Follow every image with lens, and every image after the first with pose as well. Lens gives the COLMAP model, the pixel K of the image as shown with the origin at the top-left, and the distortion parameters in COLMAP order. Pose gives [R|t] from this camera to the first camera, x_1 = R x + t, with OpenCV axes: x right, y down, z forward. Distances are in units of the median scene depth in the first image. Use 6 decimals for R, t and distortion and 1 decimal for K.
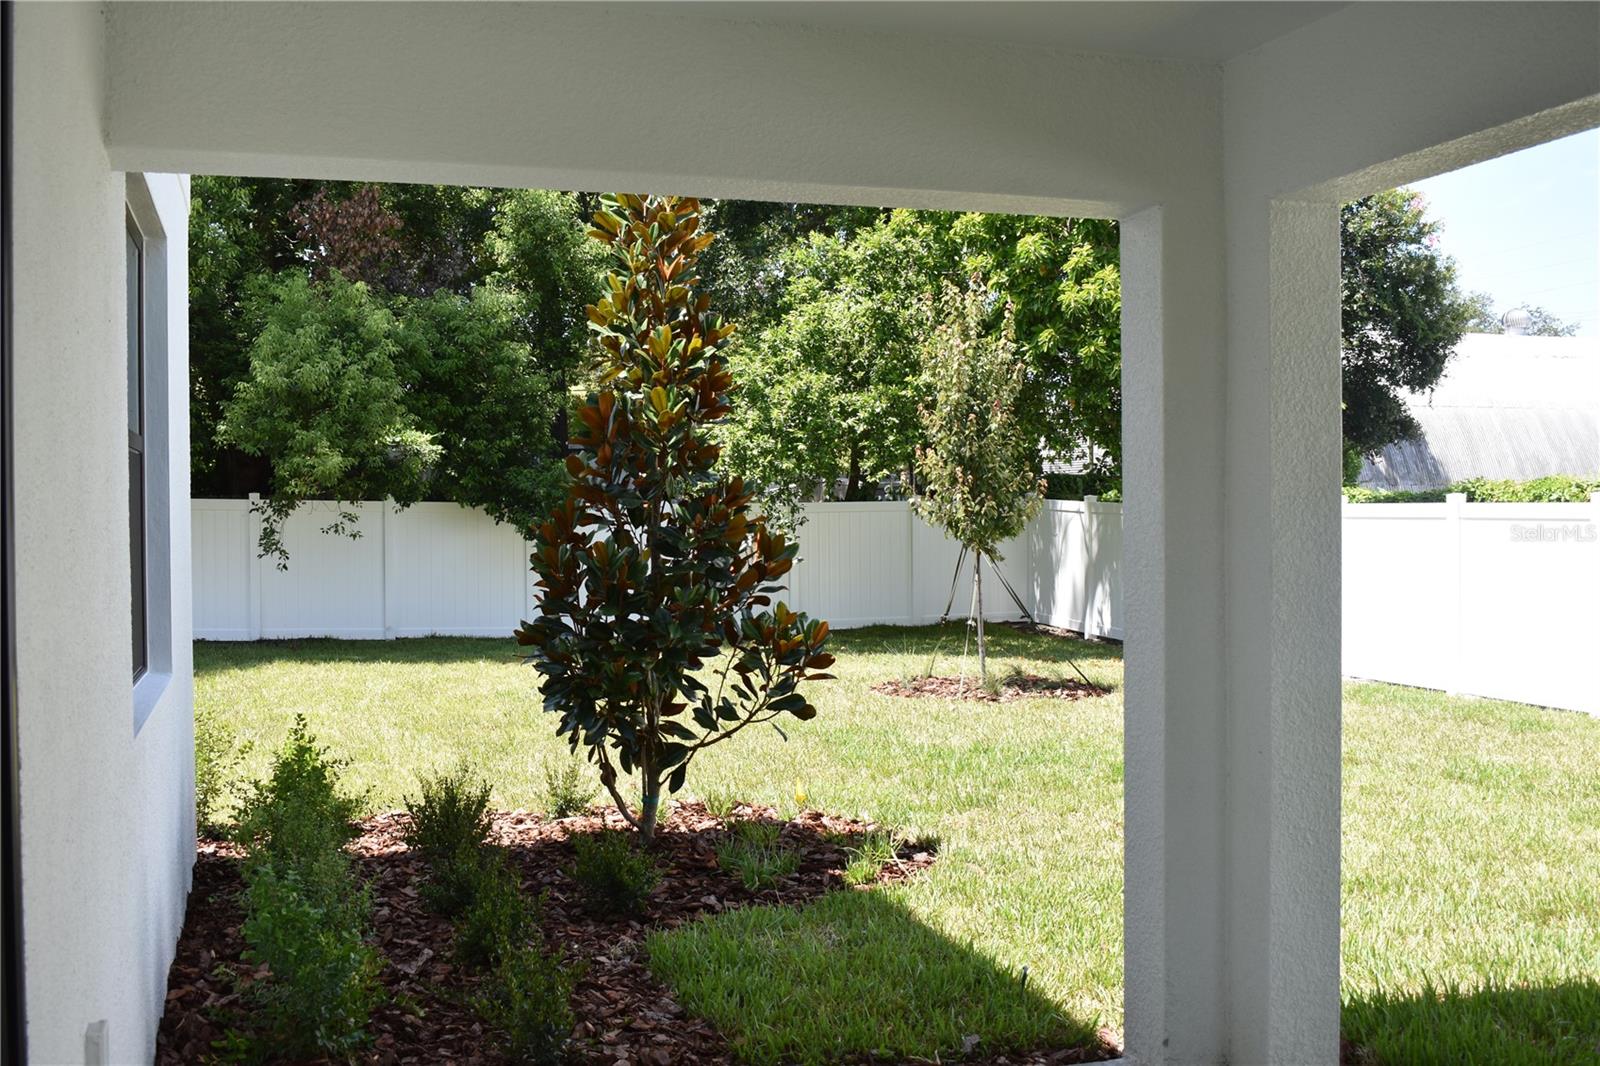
lens RADIAL K [[1697.4, 0, 800.0], [0, 1697.4, 533.0], [0, 0, 1]] dist [-0.002228, -0.007541]
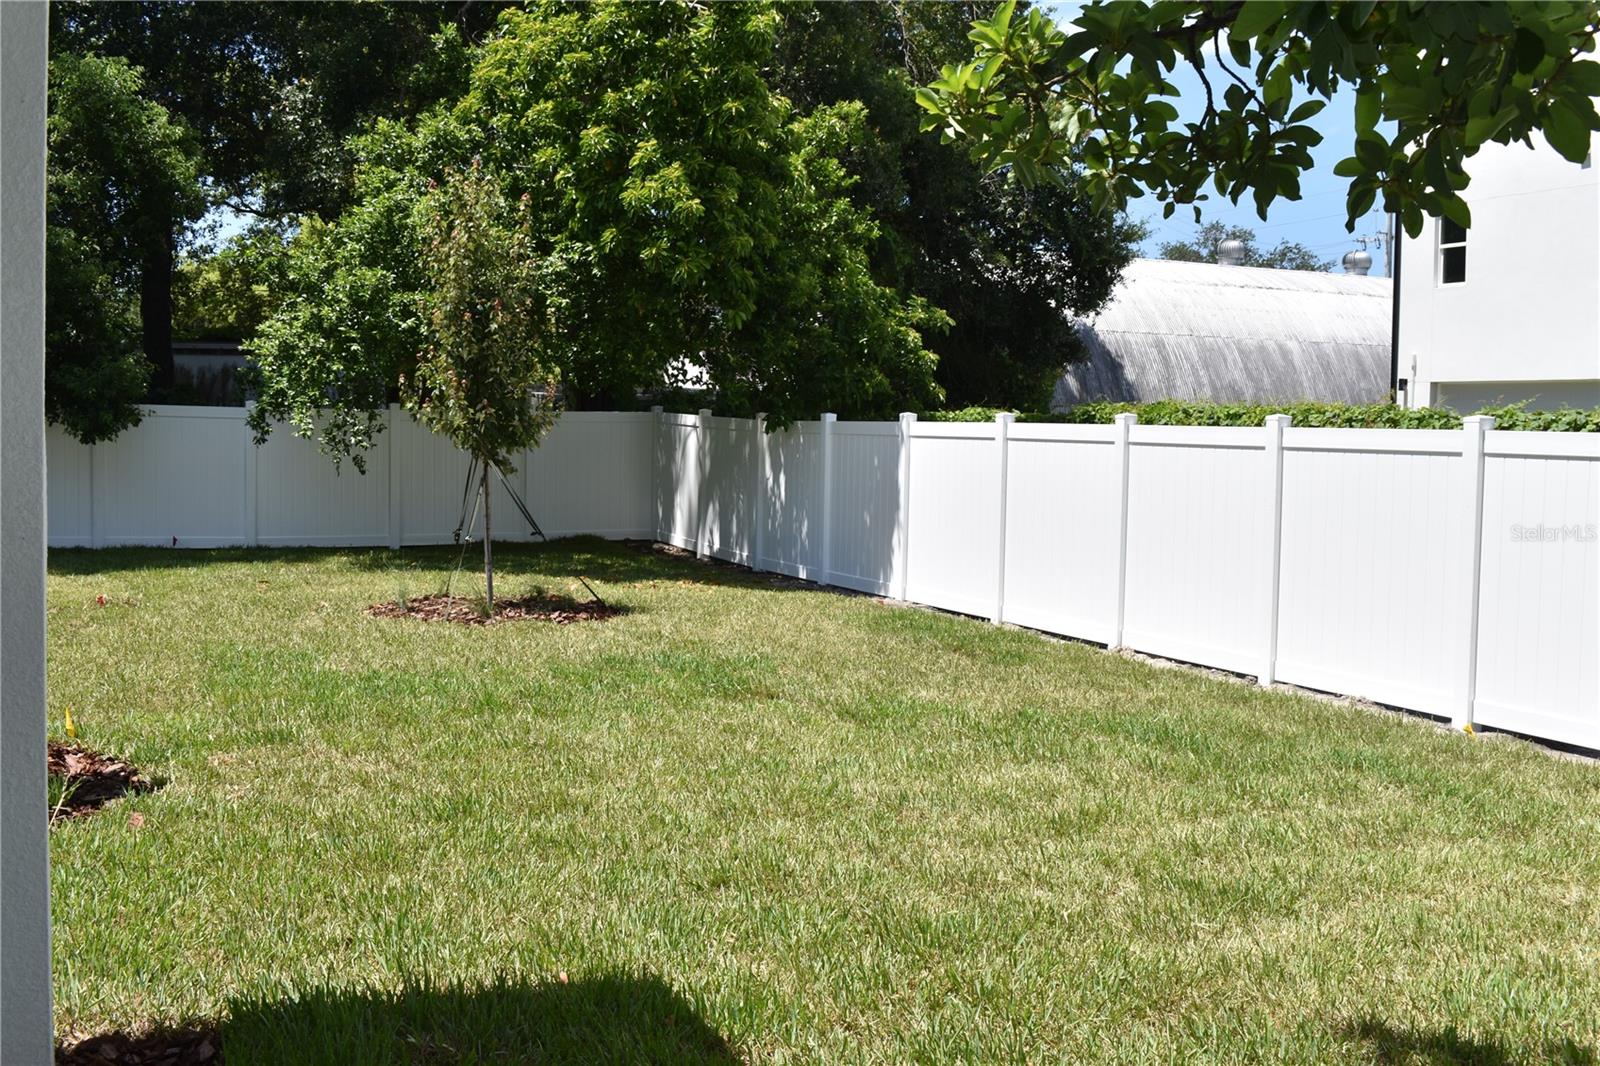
lens RADIAL K [[1661.7, 0, 800.0], [0, 1661.7, 533.0], [0, 0, 1]] dist [-0.001605, -0.007341]
pose [[0.996575, 0.019257, 0.080414, 0.169945], [-0.023105, 0.998618, 0.047203, 0.002188], [-0.079394, -0.048899, 0.995643, 0.064753]]
